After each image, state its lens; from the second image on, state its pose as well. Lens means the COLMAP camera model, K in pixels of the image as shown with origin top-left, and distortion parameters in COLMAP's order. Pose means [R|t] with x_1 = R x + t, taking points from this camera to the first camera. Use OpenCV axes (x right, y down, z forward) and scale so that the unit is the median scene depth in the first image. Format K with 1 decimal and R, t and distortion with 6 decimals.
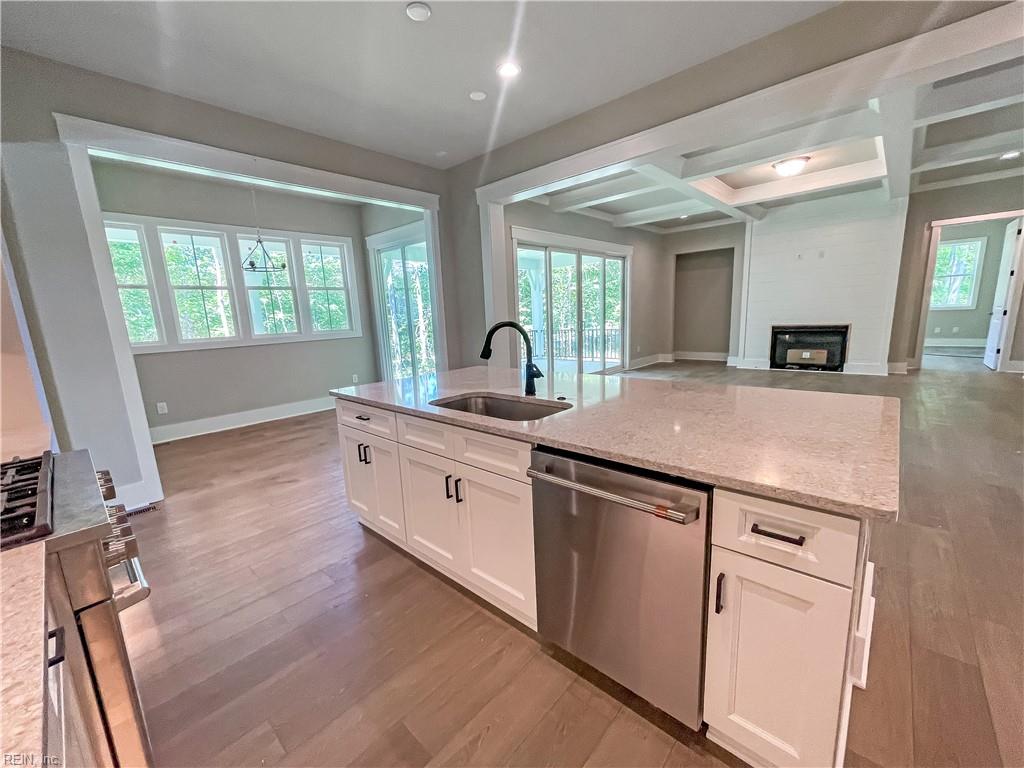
lens RADIAL K [[413.5, 0, 506.7], [0, 413.5, 390.6], [0, 0, 1]] dist [0.007949, -0.000254]
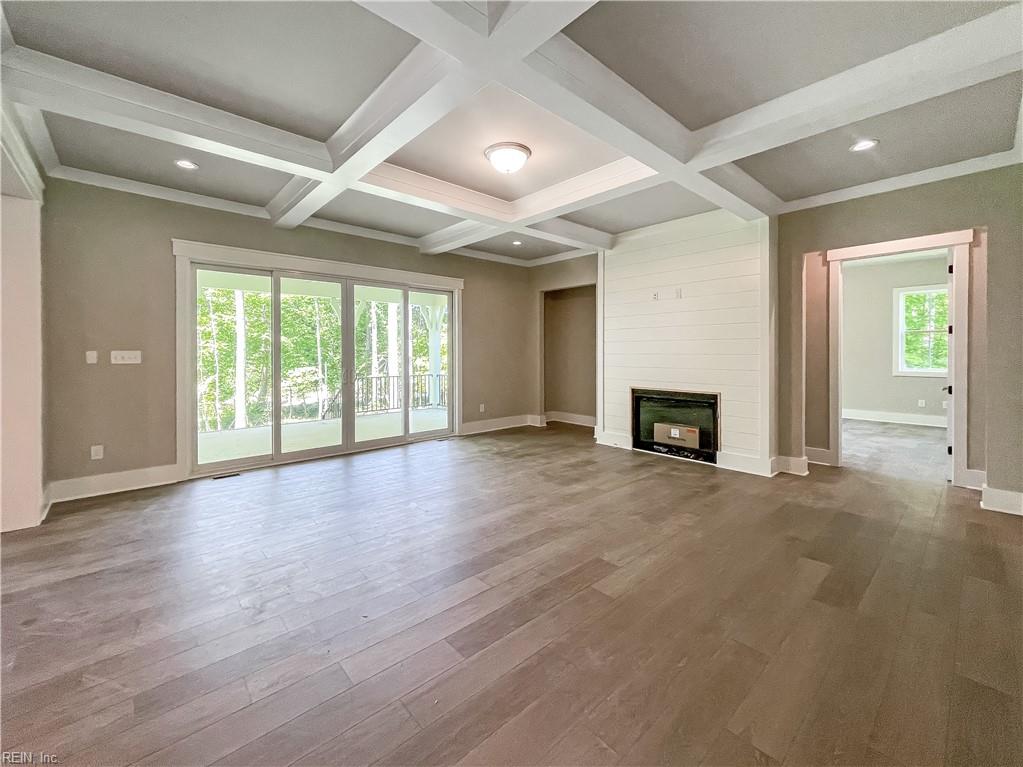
lens RADIAL K [[413.1, 0, 506.1], [0, 413.1, 351.4], [0, 0, 1]] dist [0.007949, -0.000254]
pose [[0.995492, 0.040007, -0.085998, 0.487695], [-0.054976, 0.982229, -0.179453, -0.078425], [0.077290, 0.183371, 0.980001, 0.271683]]
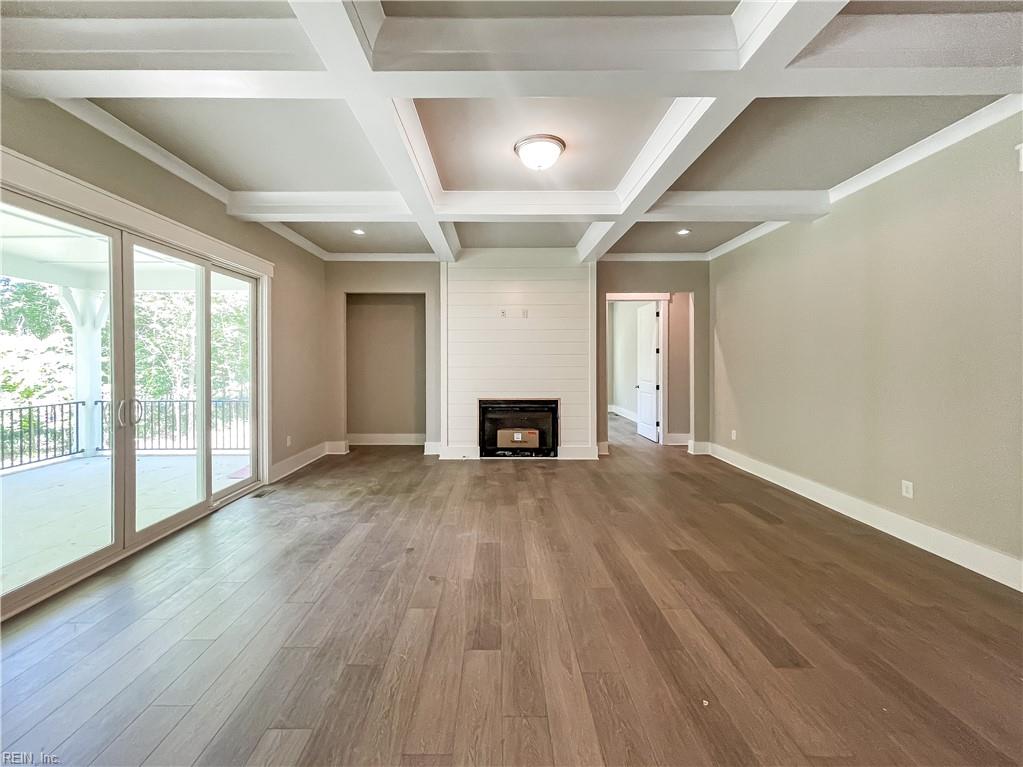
lens RADIAL K [[413.1, 0, 497.5], [0, 413.1, 360.8], [0, 0, 1]] dist [0.007949, -0.000254]
pose [[0.731326, 0.040429, 0.680828, 0.157918], [0.094676, 0.982559, -0.160044, -0.103436], [-0.675425, 0.181502, 0.714744, 0.439306]]
